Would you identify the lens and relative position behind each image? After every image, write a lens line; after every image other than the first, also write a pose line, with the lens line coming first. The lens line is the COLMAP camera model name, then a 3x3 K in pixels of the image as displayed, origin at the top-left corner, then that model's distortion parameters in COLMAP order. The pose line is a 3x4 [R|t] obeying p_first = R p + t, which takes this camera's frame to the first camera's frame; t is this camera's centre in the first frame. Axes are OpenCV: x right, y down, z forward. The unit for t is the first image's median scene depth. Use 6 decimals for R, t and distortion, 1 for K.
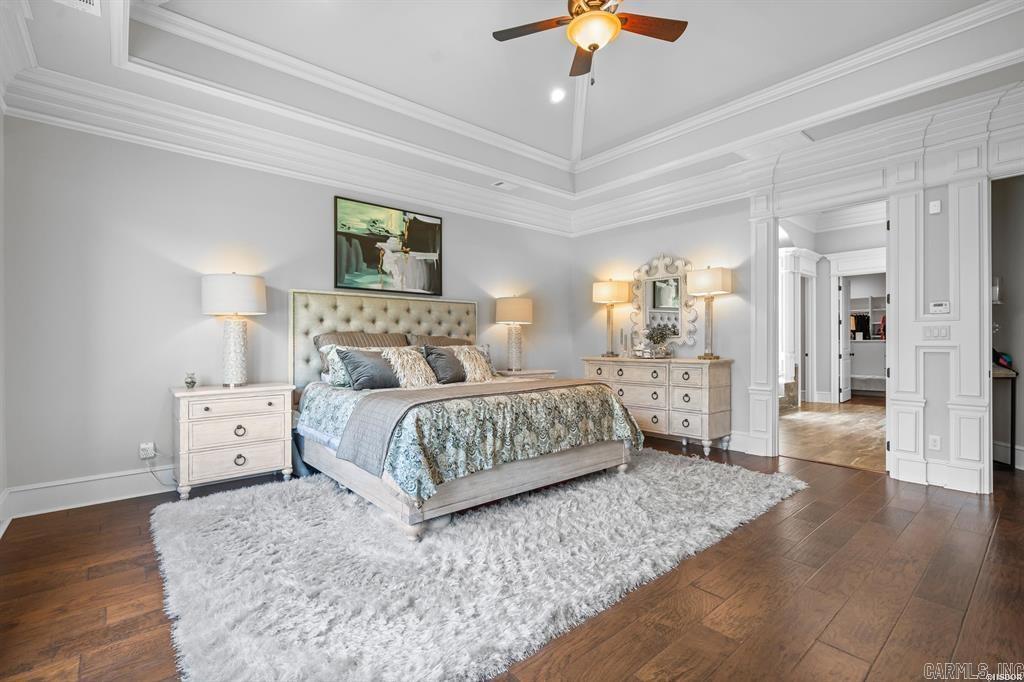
lens RADIAL K [[458.6, 0, 514.5], [0, 458.6, 339.5], [0, 0, 1]] dist [0.001638, 0.000081]
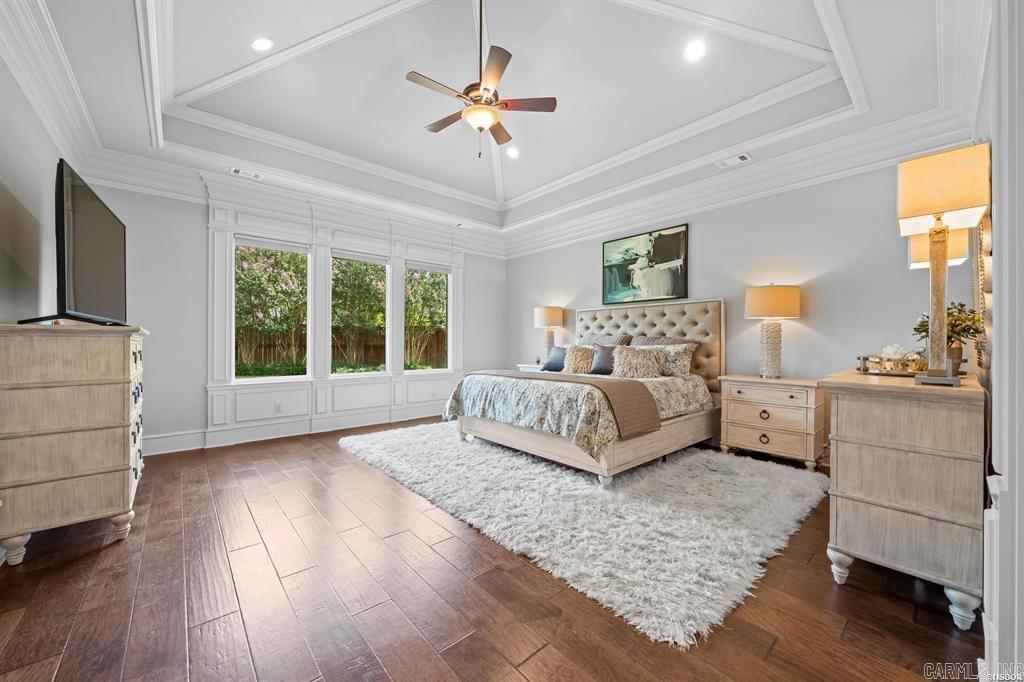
lens RADIAL K [[380.0, 0, 515.1], [0, 380.0, 342.4], [0, 0, 1]] dist [0.000464, 0.000108]
pose [[0.021755, 0.005465, -0.999748, 0.753743], [0.004087, 0.999976, 0.005555, 0.000995], [0.999755, -0.004207, 0.021732, 0.625075]]
